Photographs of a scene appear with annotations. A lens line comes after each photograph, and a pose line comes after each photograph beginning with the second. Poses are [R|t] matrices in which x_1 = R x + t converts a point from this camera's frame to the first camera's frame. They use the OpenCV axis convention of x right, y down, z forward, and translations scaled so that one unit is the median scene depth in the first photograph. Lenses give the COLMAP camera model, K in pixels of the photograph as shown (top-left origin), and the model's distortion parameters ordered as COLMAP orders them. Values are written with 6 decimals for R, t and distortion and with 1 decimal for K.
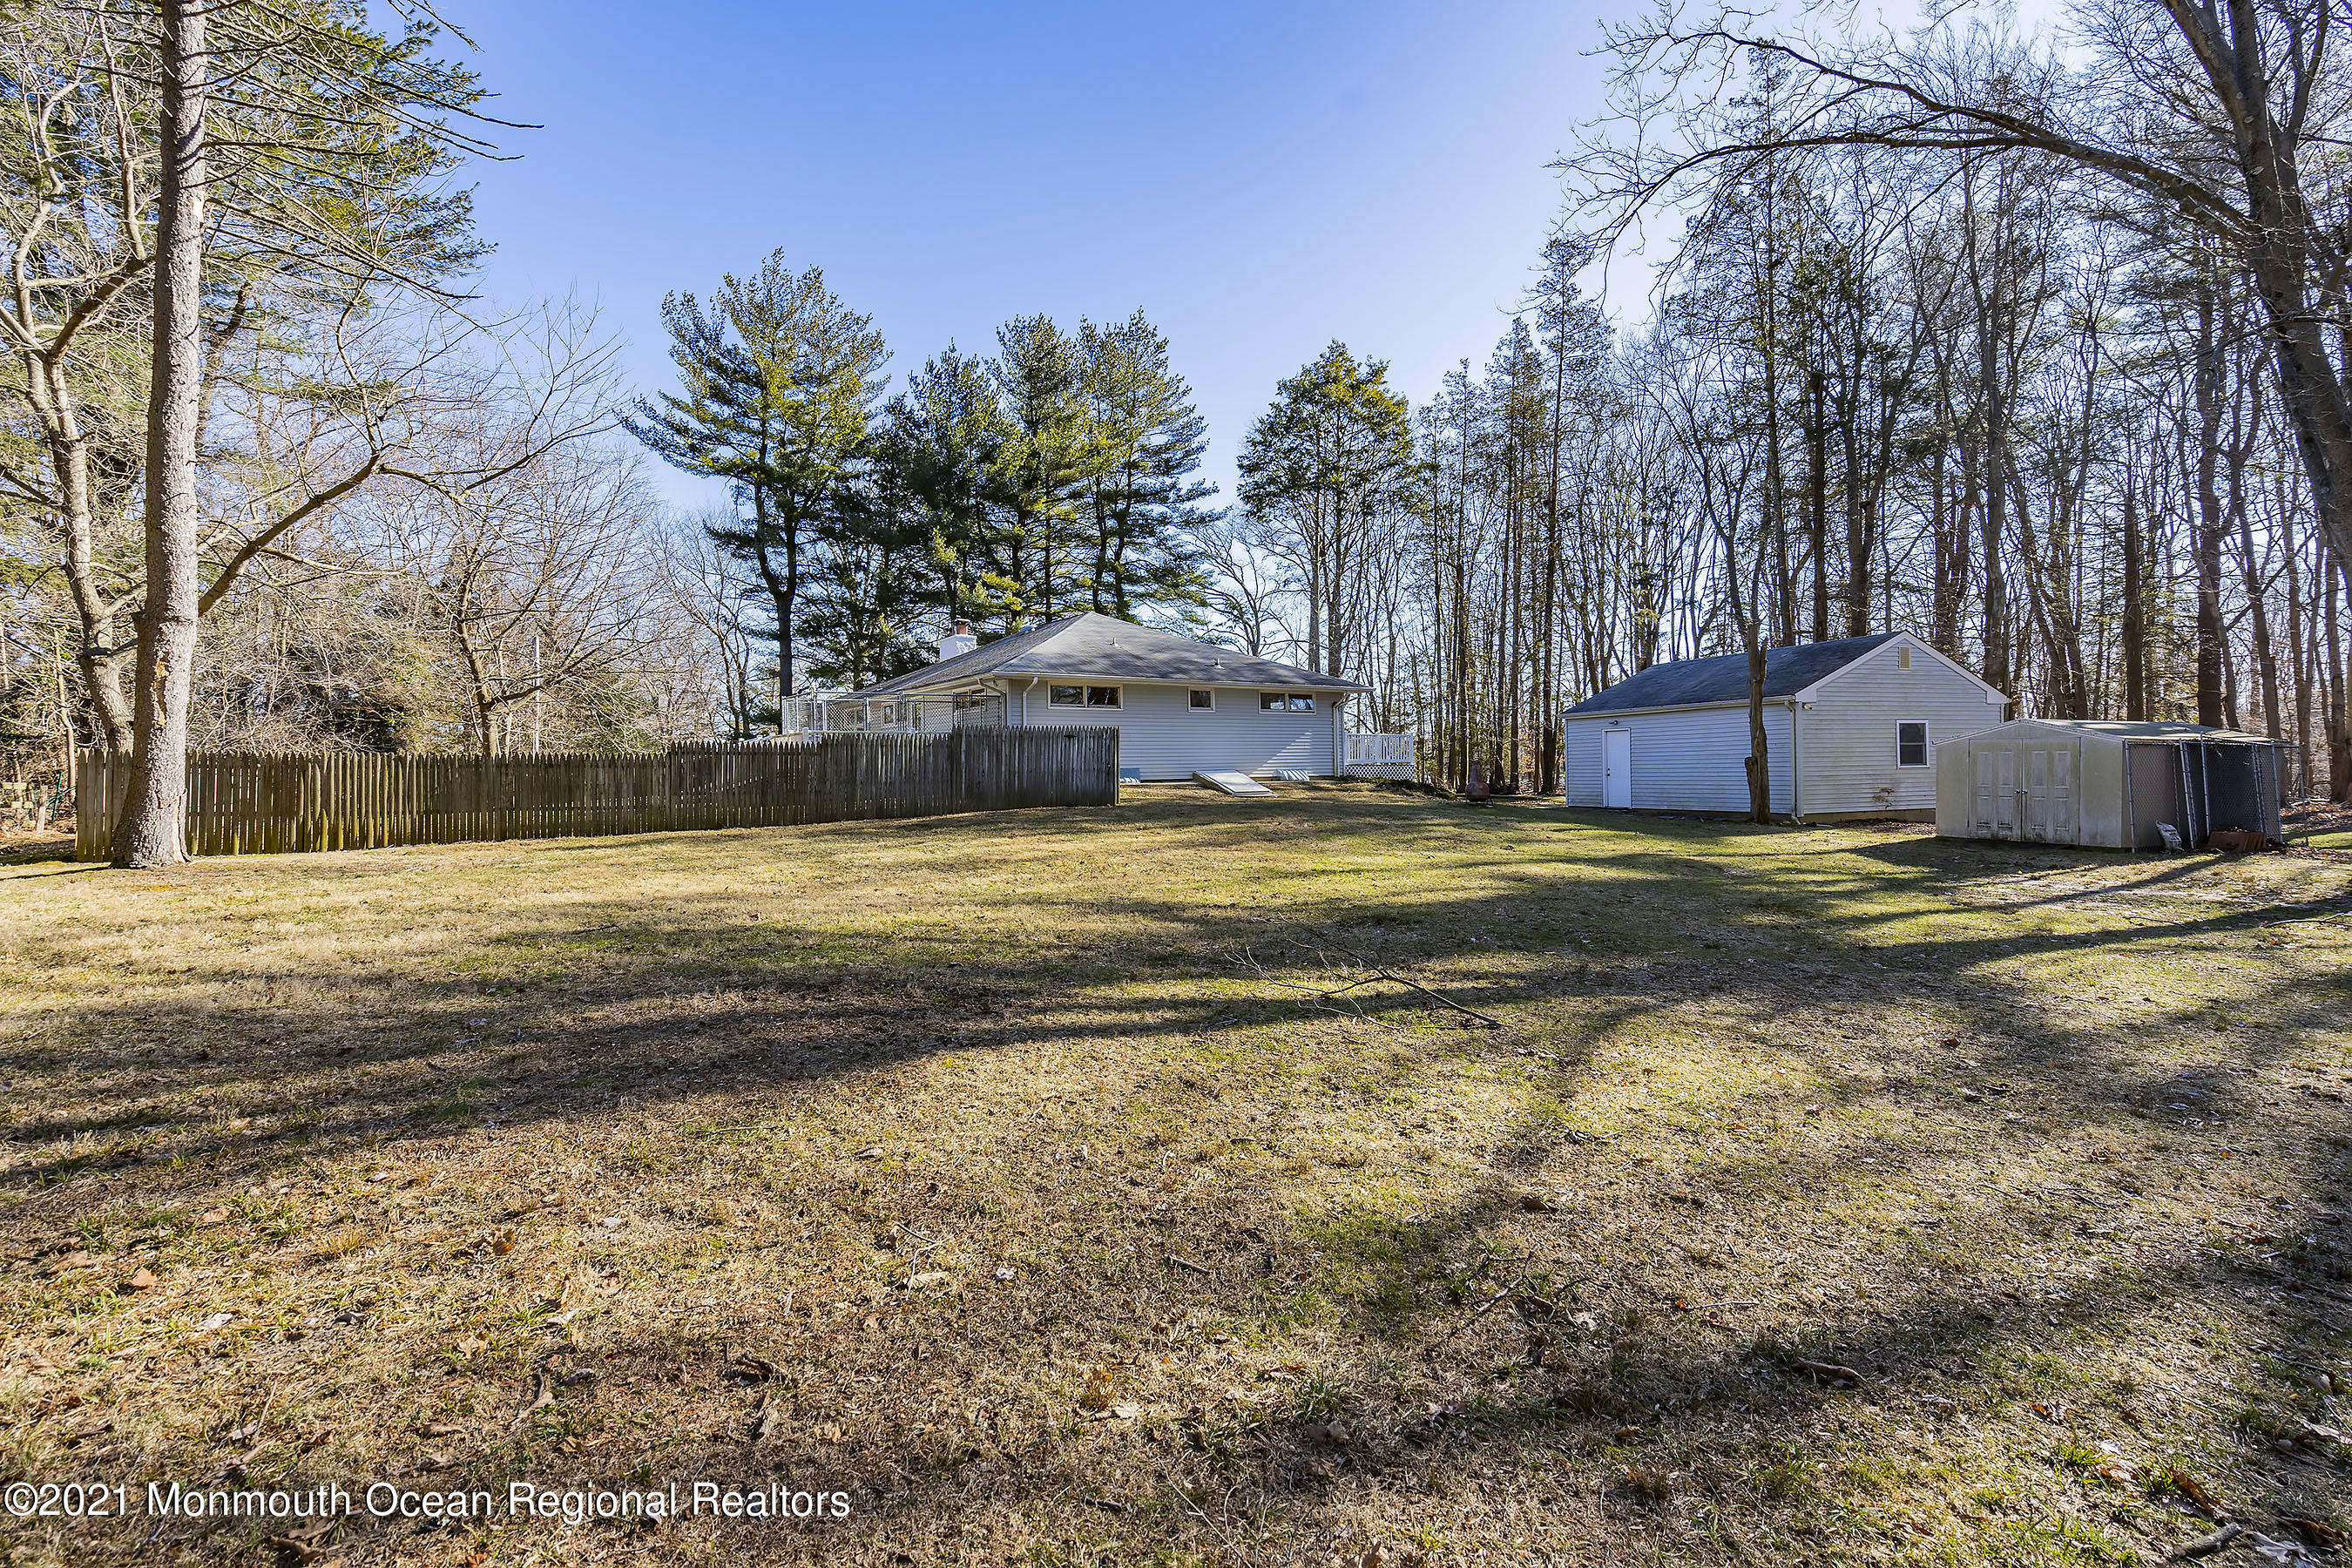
lens RADIAL K [[1072.6, 0, 1176.0], [0, 1072.6, 784.0], [0, 0, 1]] dist [0.001827, 0.000027]
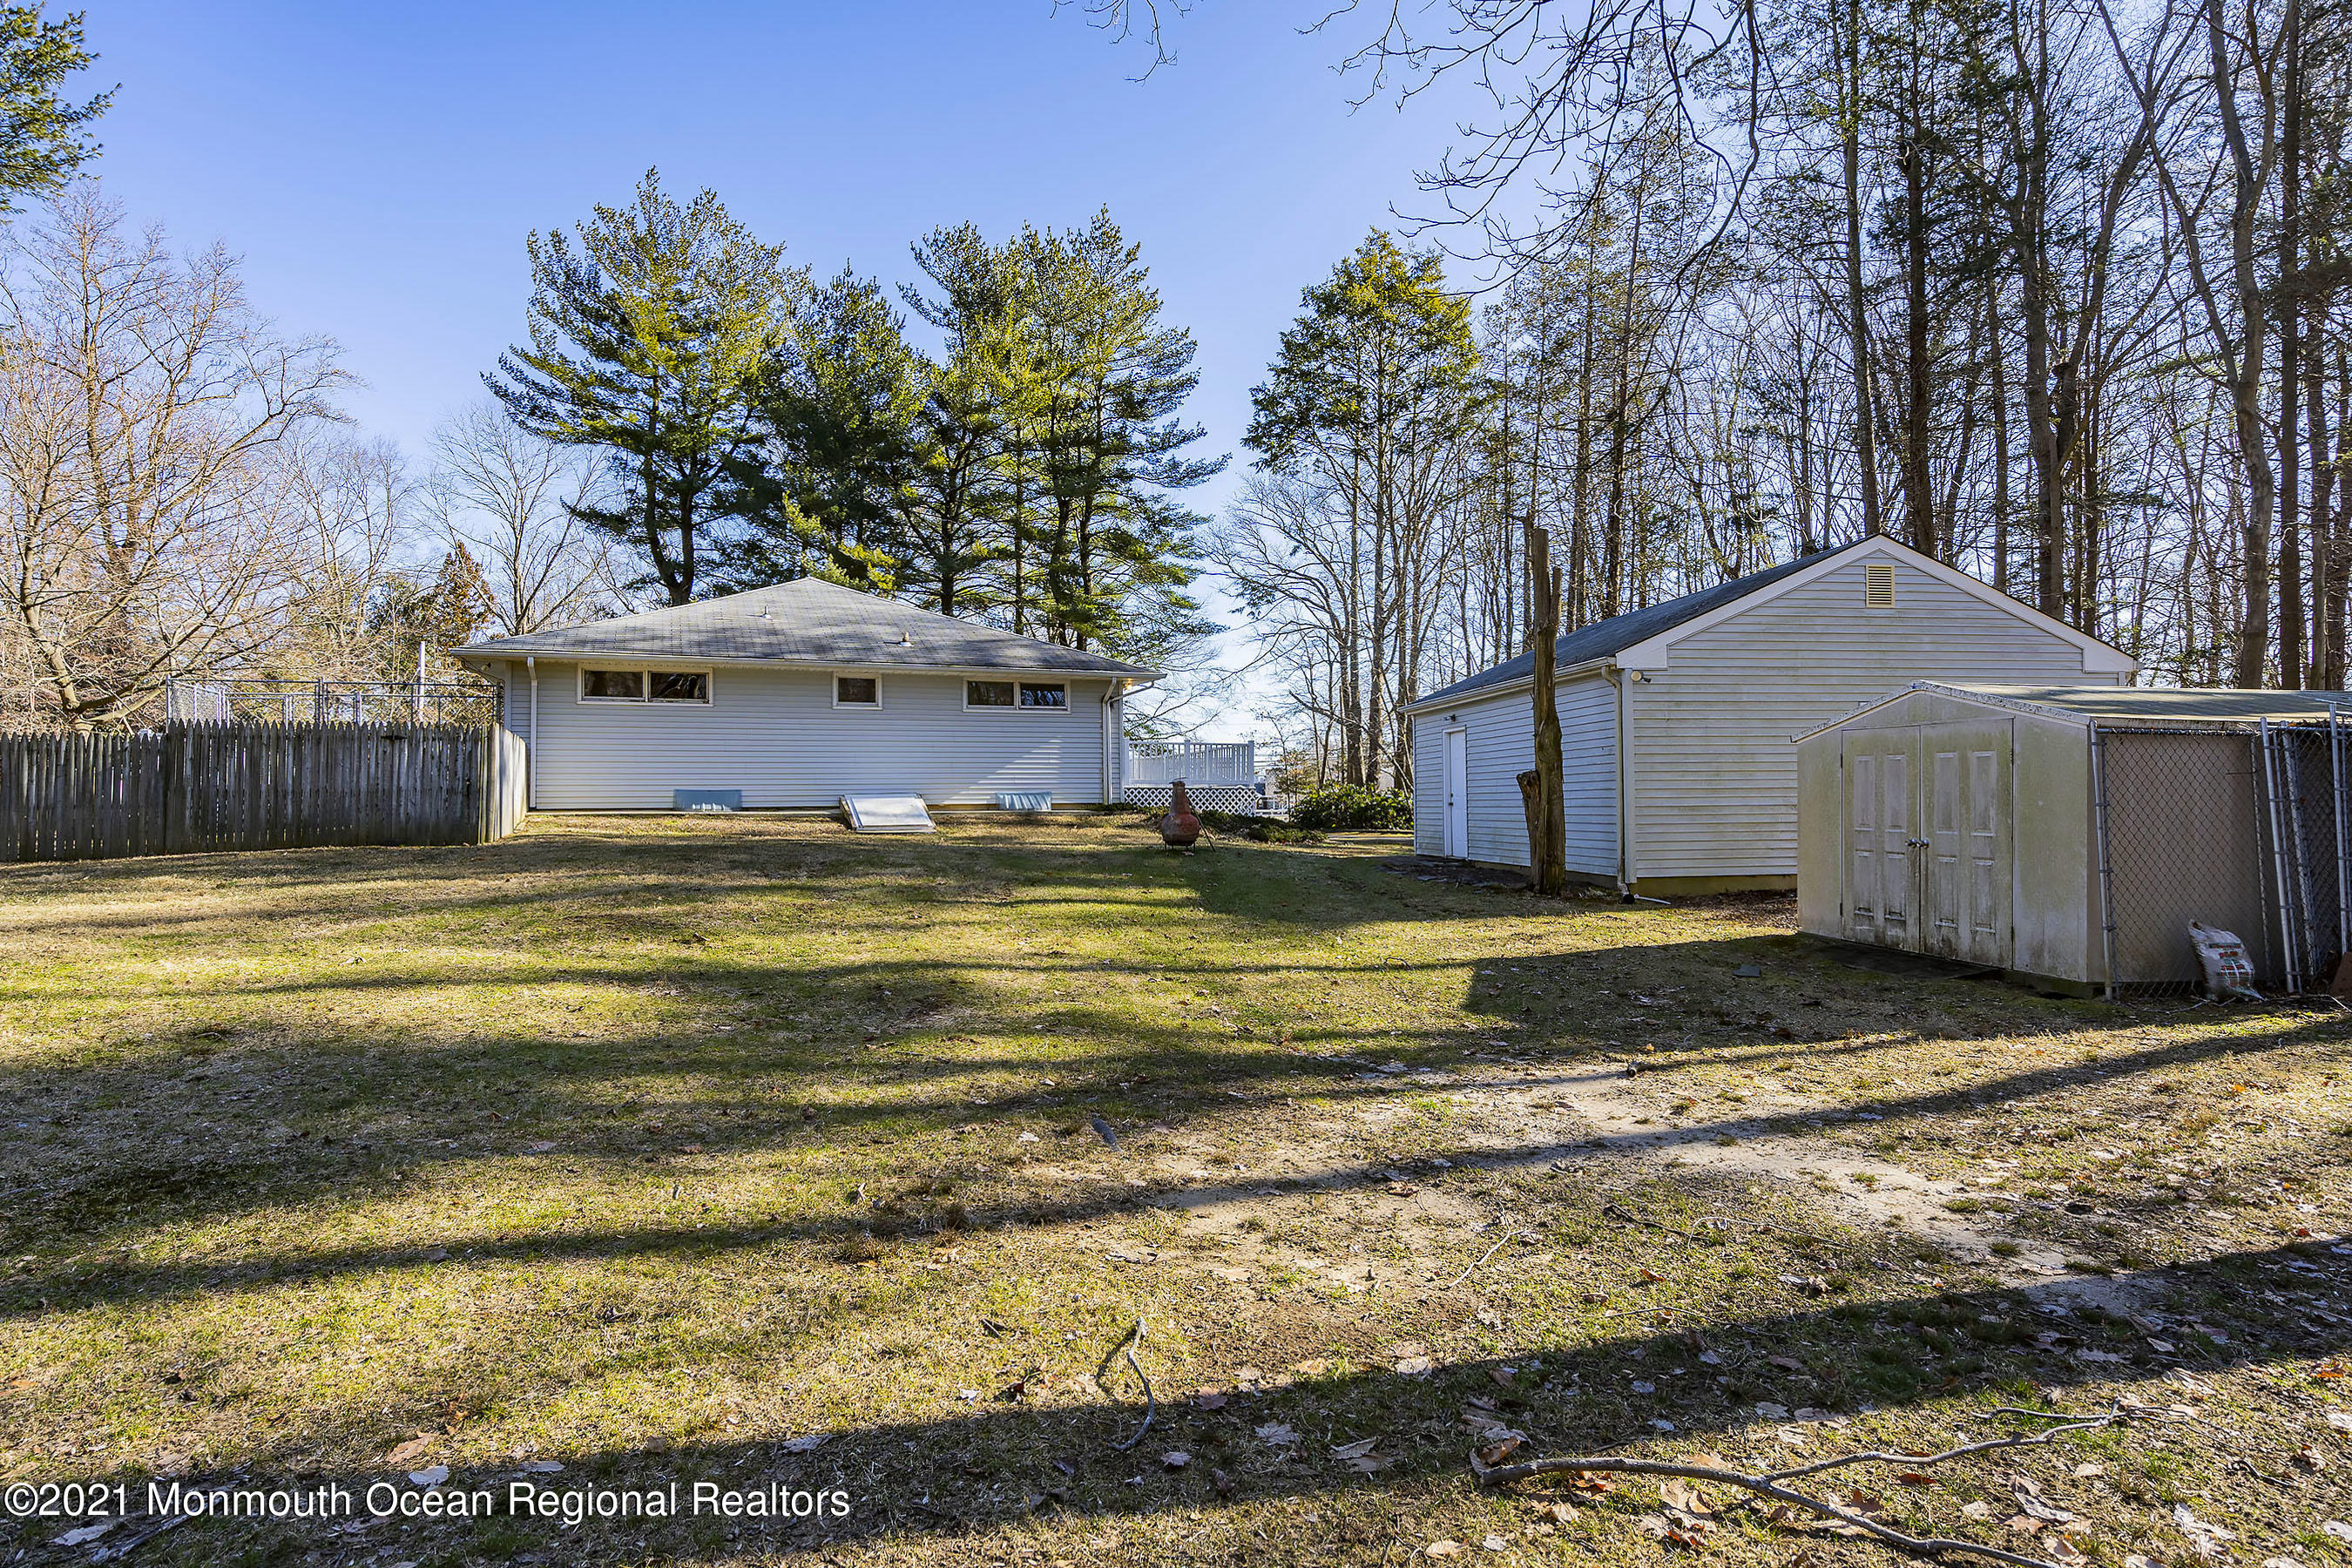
lens RADIAL K [[1227.5, 0, 1176.0], [0, 1227.5, 784.0], [0, 0, 1]] dist [0.004909, 0.002530]
pose [[0.977568, 0.004411, -0.210572, 0.216465], [-0.010420, 0.999569, -0.027434, -0.000048], [0.210361, 0.029013, 0.977193, 0.157333]]
